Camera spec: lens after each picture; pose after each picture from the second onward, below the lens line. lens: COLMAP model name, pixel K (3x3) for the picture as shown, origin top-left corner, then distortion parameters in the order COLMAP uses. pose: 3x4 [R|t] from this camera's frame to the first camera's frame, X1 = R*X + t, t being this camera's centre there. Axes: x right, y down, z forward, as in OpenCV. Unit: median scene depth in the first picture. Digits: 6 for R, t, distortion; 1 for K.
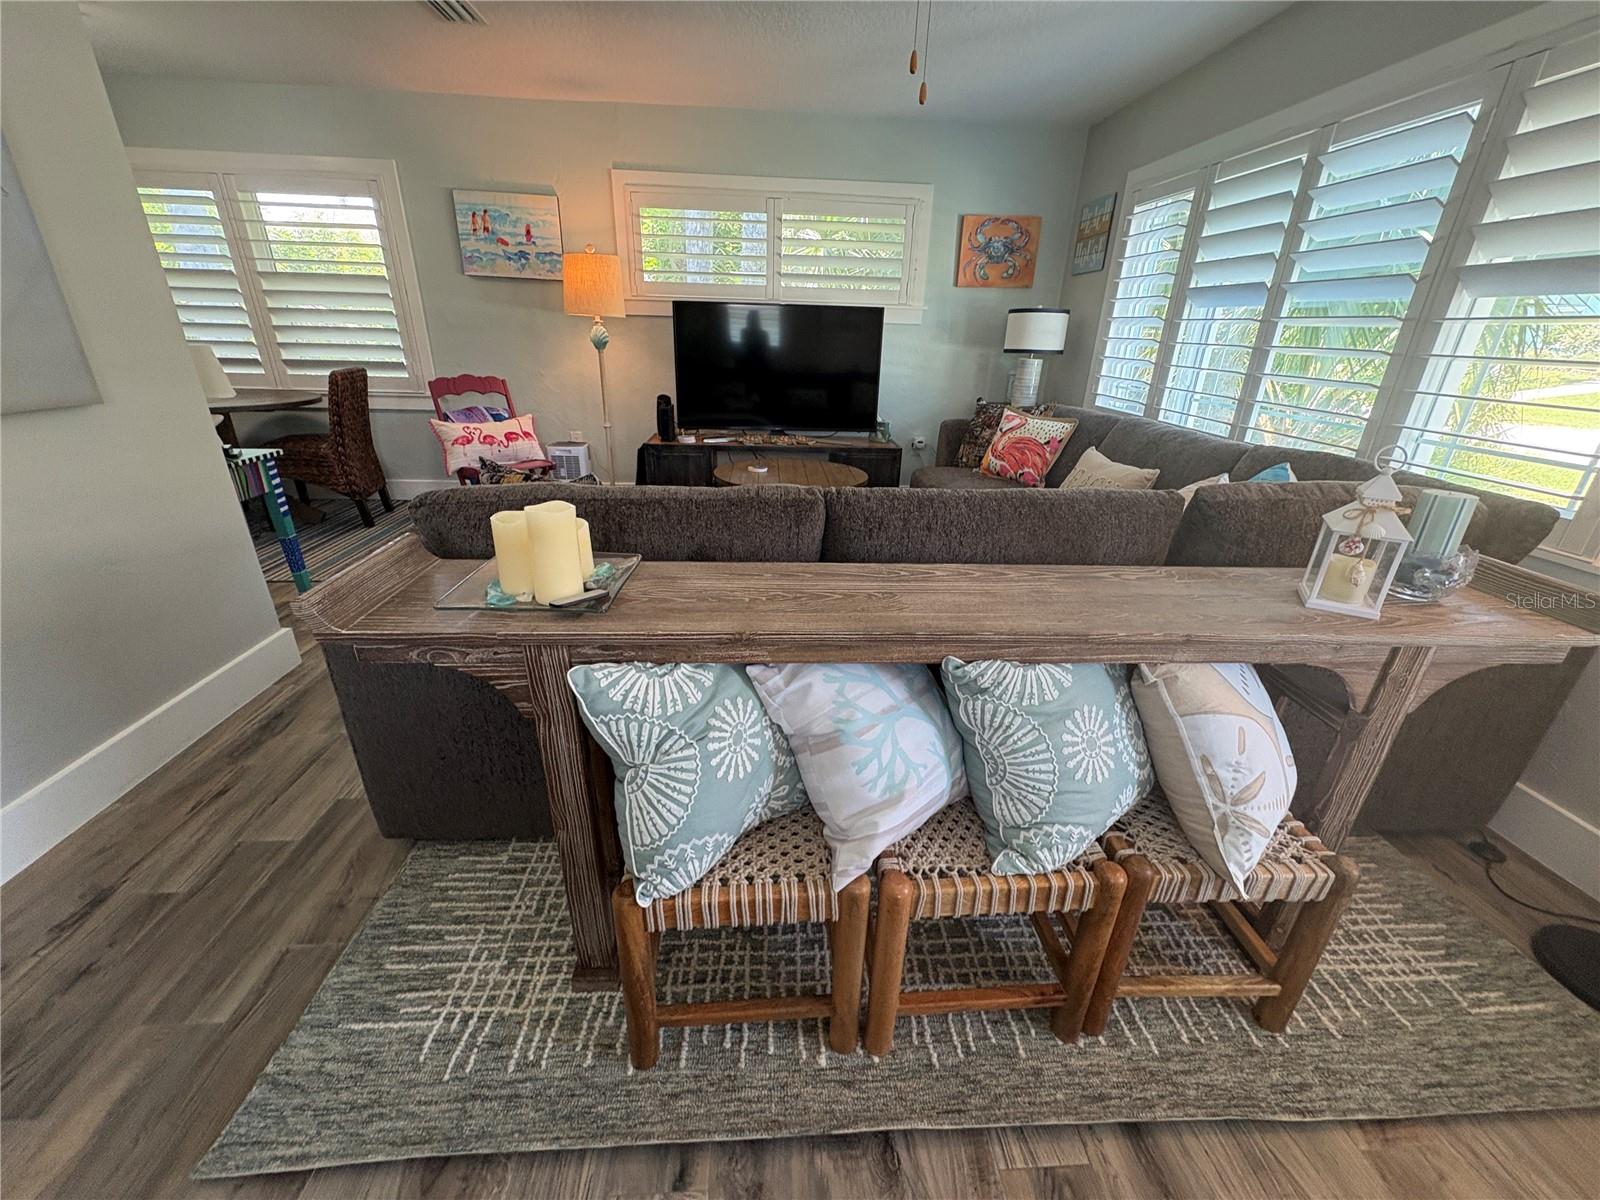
lens RADIAL K [[639.6, 0, 803.3], [0, 639.6, 597.3], [0, 0, 1]] dist [-0.001558, 0.000588]
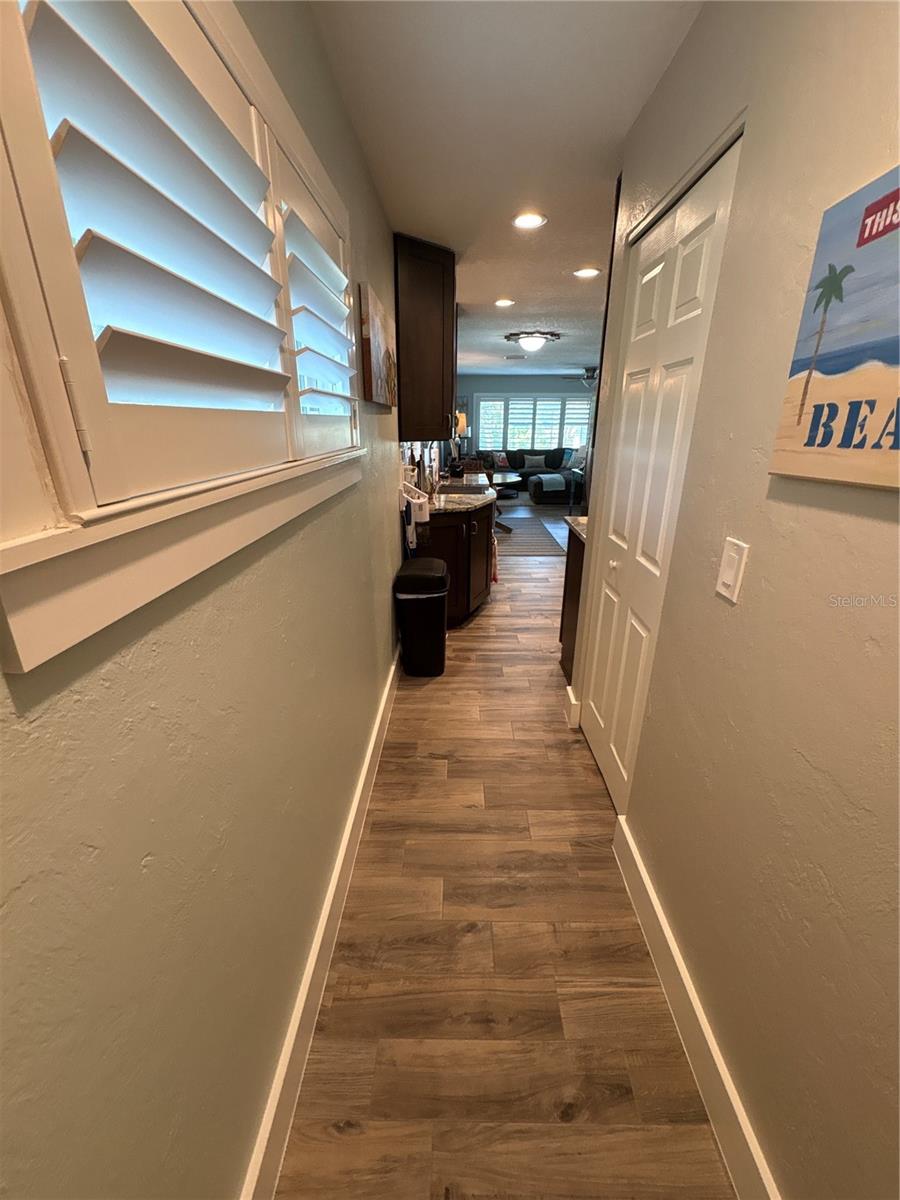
lens RADIAL K [[479.7, 0, 450.0], [0, 479.7, 597.5], [0, 0, 1]] dist [-0.001558, 0.000588]
pose [[0.087402, -0.369611, 0.925067, -2.518175], [0.389986, 0.867198, 0.309643, -0.483540], [-0.916663, 0.333699, 0.219938, 0.807788]]
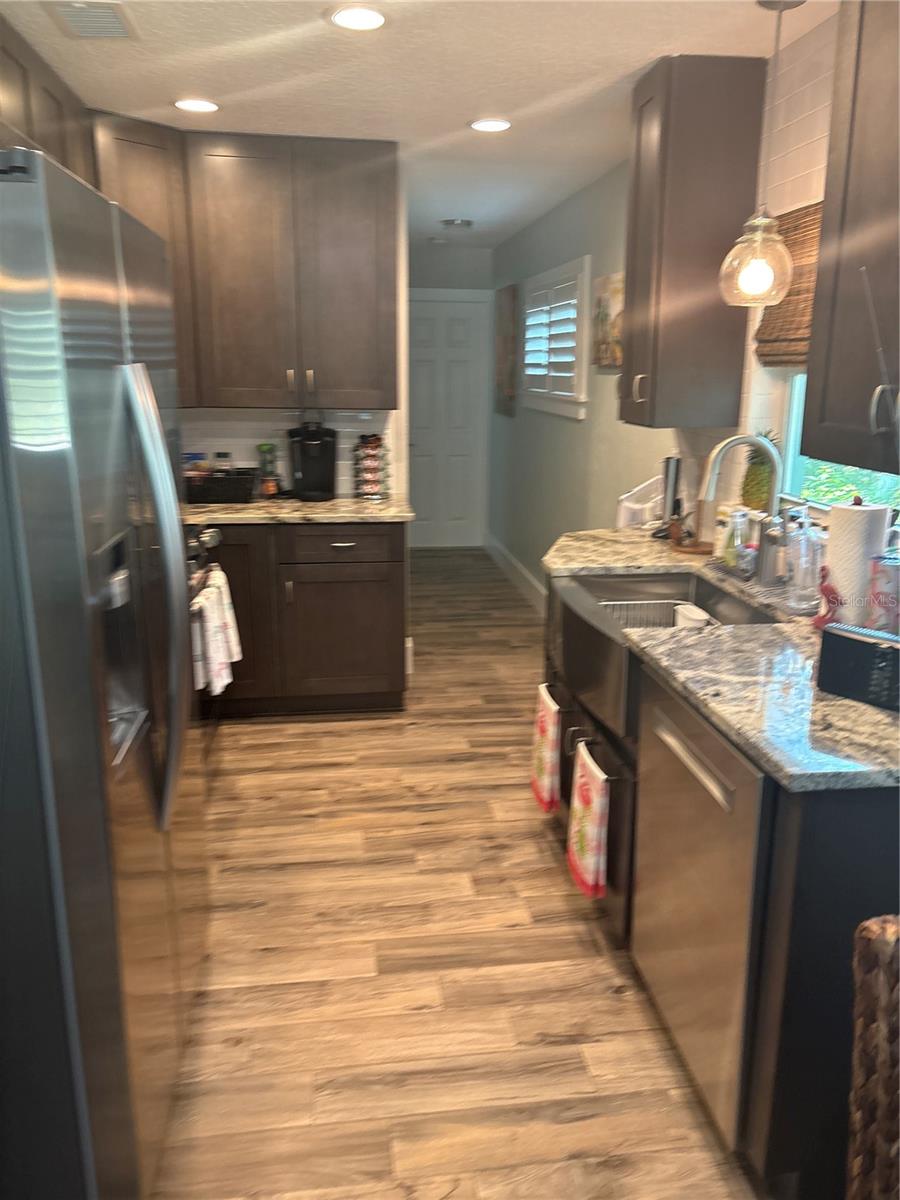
lens RADIAL K [[915.3, 0, 458.2], [0, 915.3, 589.6], [0, 0, 1]] dist [0.012674, 0.004010]
pose [[0.078268, 0.212863, -0.973942, -0.826590], [-0.396000, 0.903199, 0.165578, -0.405268], [0.914909, 0.372721, 0.154986, 0.692715]]
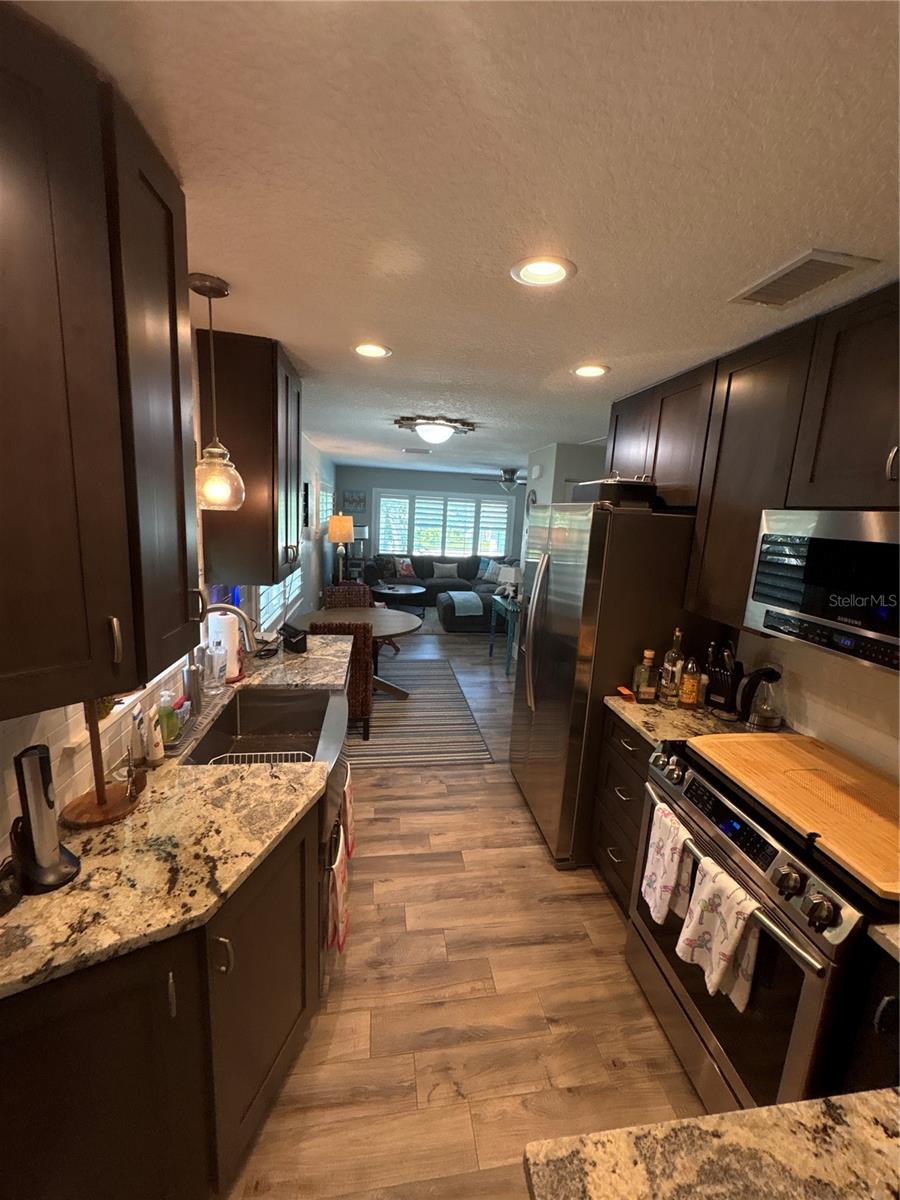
lens RADIAL K [[479.7, 0, 452.9], [0, 479.7, 599.9], [0, 0, 1]] dist [-0.001558, 0.000588]
pose [[-0.082411, -0.216696, 0.972755, -1.904283], [0.337994, 0.912149, 0.231829, -0.508388], [-0.937533, 0.347890, -0.001929, 0.728530]]
